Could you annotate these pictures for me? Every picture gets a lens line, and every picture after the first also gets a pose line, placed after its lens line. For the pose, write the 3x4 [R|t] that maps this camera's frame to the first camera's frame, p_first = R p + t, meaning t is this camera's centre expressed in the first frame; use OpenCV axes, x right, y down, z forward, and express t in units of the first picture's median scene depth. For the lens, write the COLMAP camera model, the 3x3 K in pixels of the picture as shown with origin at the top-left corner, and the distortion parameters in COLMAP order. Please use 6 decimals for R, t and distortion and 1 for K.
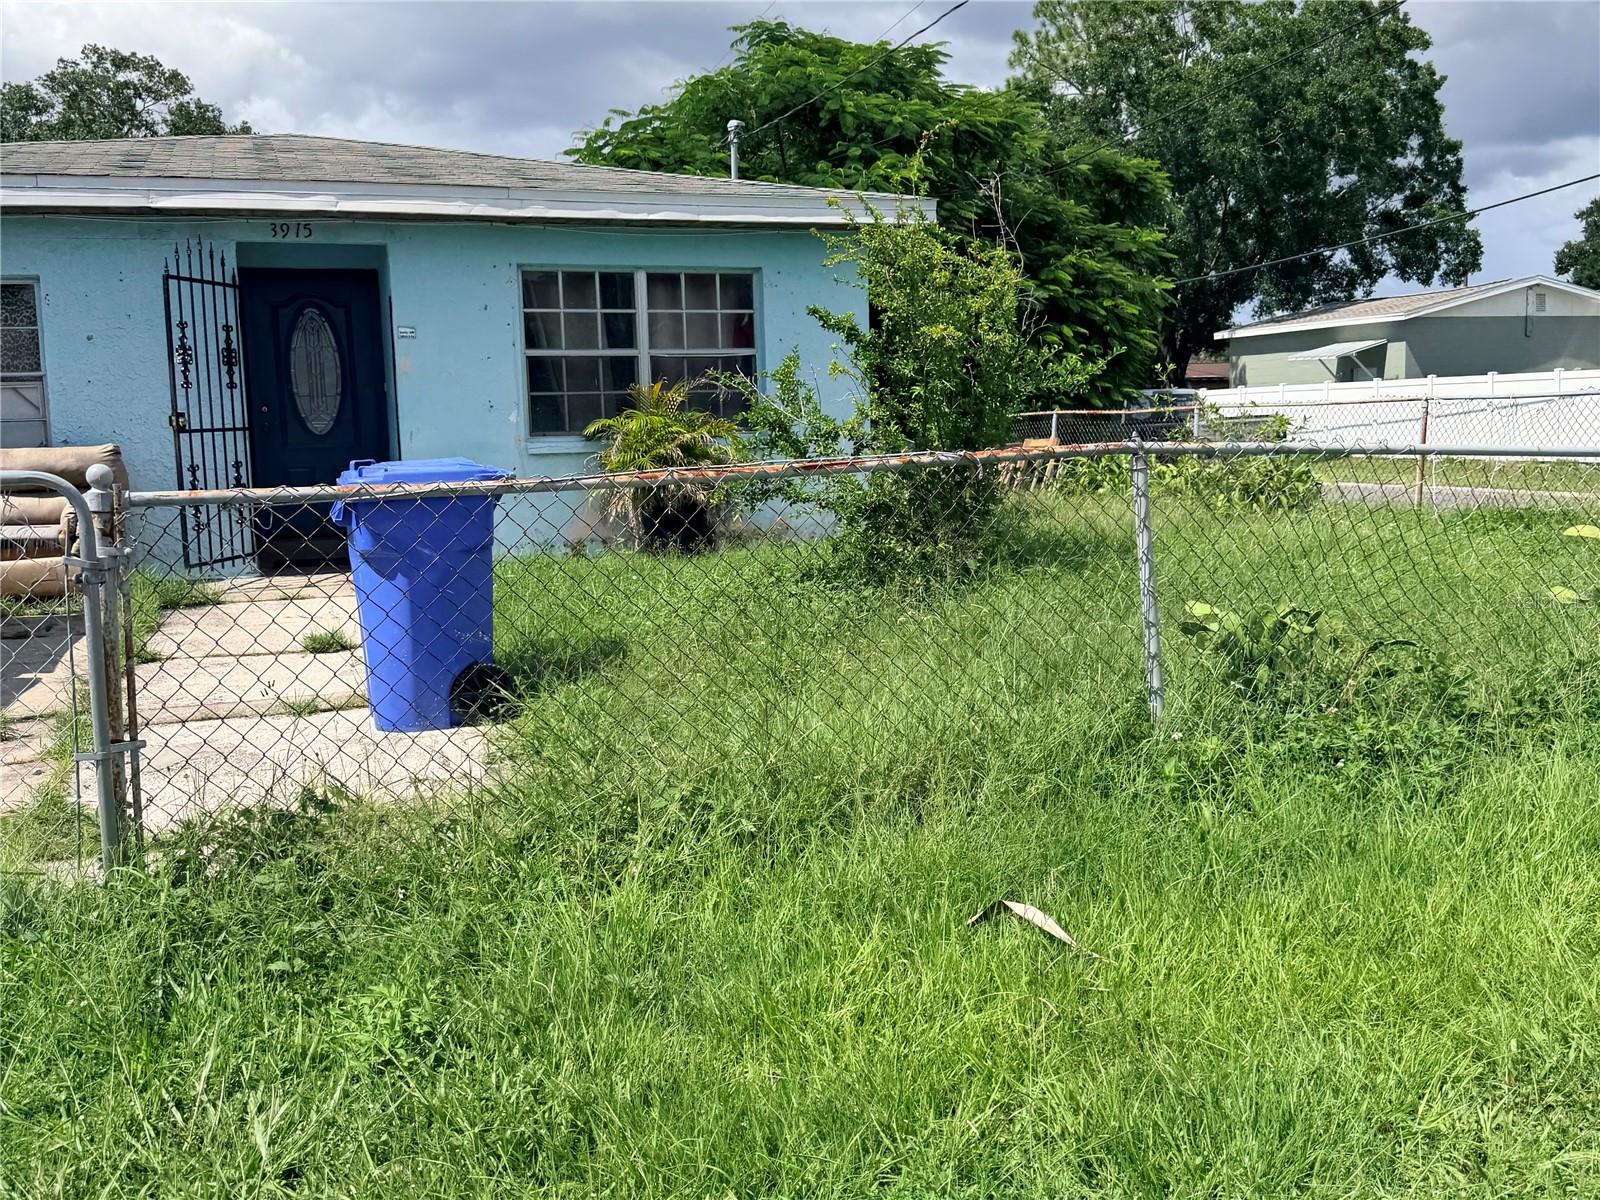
lens RADIAL K [[1504.6, 0, 782.1], [0, 1504.6, 593.0], [0, 0, 1]] dist [0.055585, 0.000000]
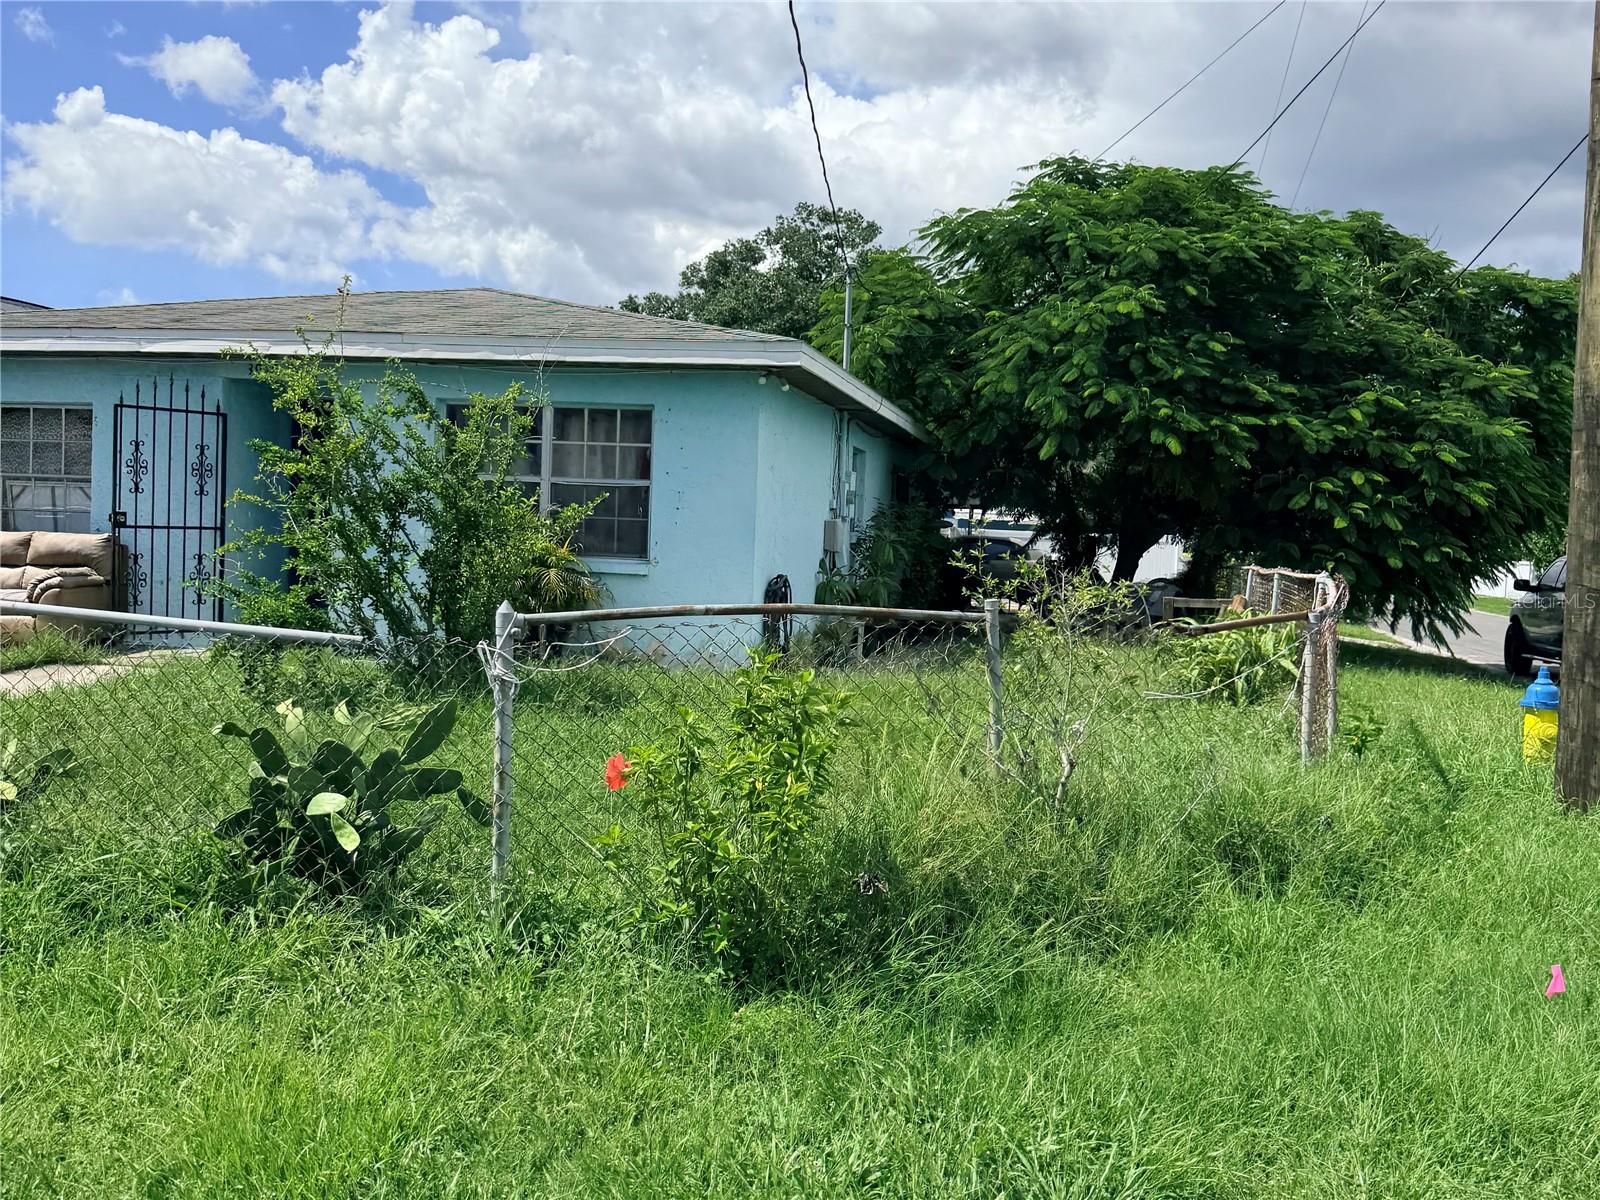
lens RADIAL K [[1504.6, 0, 791.1], [0, 1504.6, 621.3], [0, 0, 1]] dist [0.055585, 0.000000]
pose [[0.860438, 0.087549, -0.501978, 0.416331], [-0.118218, 0.992549, -0.029527, -0.032074], [0.495652, 0.084749, 0.864376, 0.106603]]
